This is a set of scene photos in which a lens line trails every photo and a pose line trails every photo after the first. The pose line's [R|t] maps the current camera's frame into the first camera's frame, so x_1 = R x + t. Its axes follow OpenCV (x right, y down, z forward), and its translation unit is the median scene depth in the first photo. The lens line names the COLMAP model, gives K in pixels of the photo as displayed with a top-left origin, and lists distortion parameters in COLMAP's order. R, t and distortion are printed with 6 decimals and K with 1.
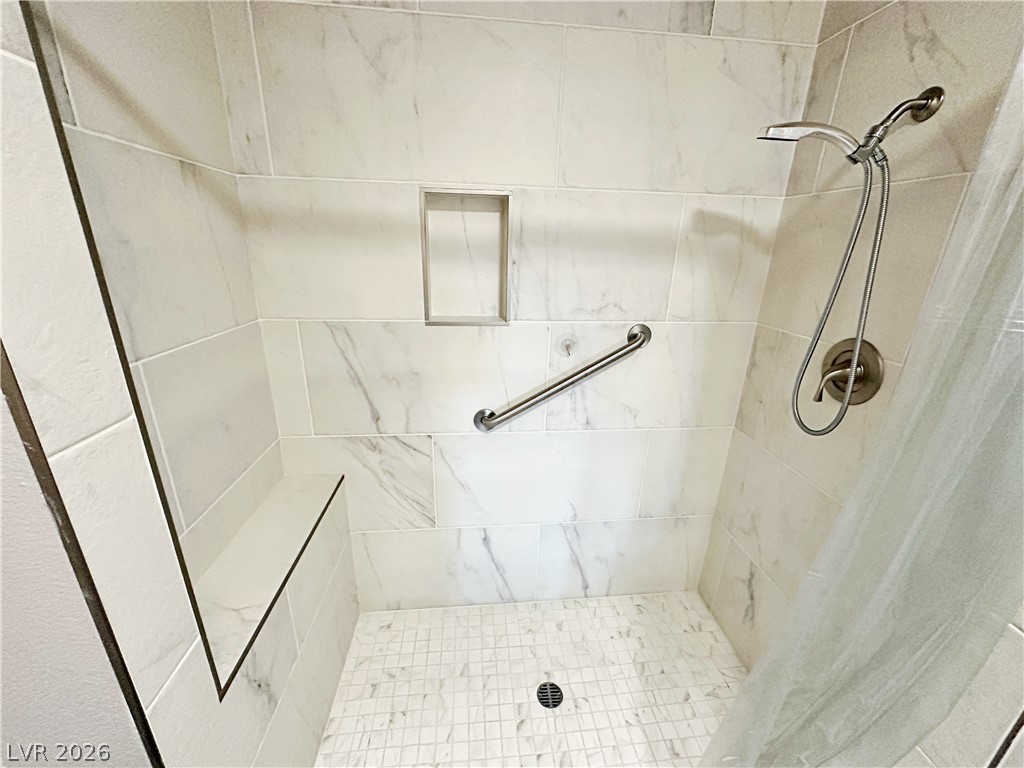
lens RADIAL K [[407.7, 0, 513.6], [0, 407.7, 385.1], [0, 0, 1]] dist [-0.009856, 0.000987]
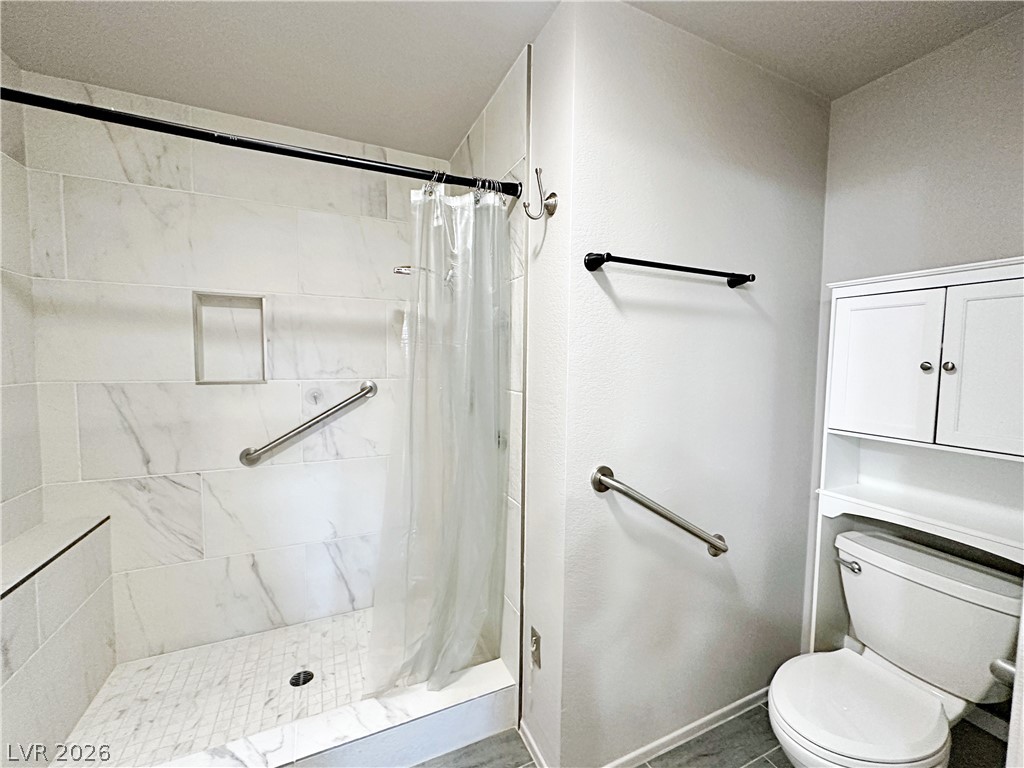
lens RADIAL K [[407.7, 0, 504.8], [0, 407.7, 384.8], [0, 0, 1]] dist [-0.009856, 0.000987]
pose [[0.946116, -0.036052, 0.321816, 0.302393], [0.117595, 0.964193, -0.237705, 0.276597], [-0.301723, 0.262740, 0.916477, -0.511715]]
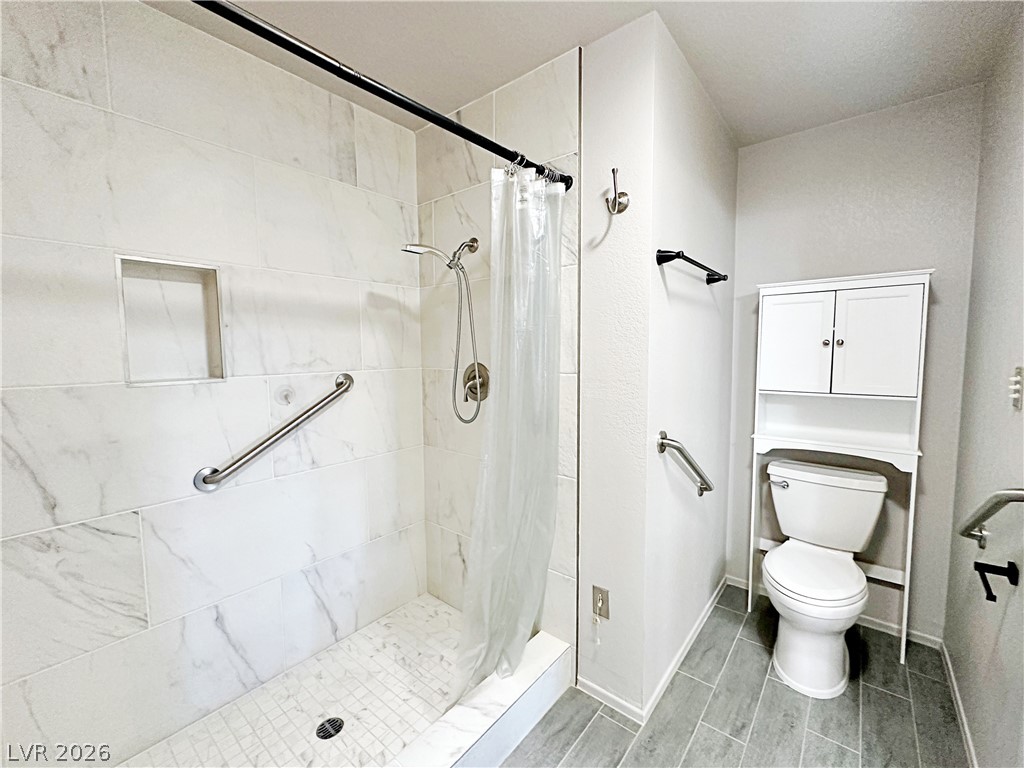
lens RADIAL K [[407.7, 0, 503.0], [0, 407.7, 381.6], [0, 0, 1]] dist [-0.009856, 0.000987]
pose [[0.720228, -0.090212, 0.687847, -0.214948], [0.251789, 0.957891, -0.138014, 0.180338], [-0.646432, 0.272594, 0.712614, -0.236005]]
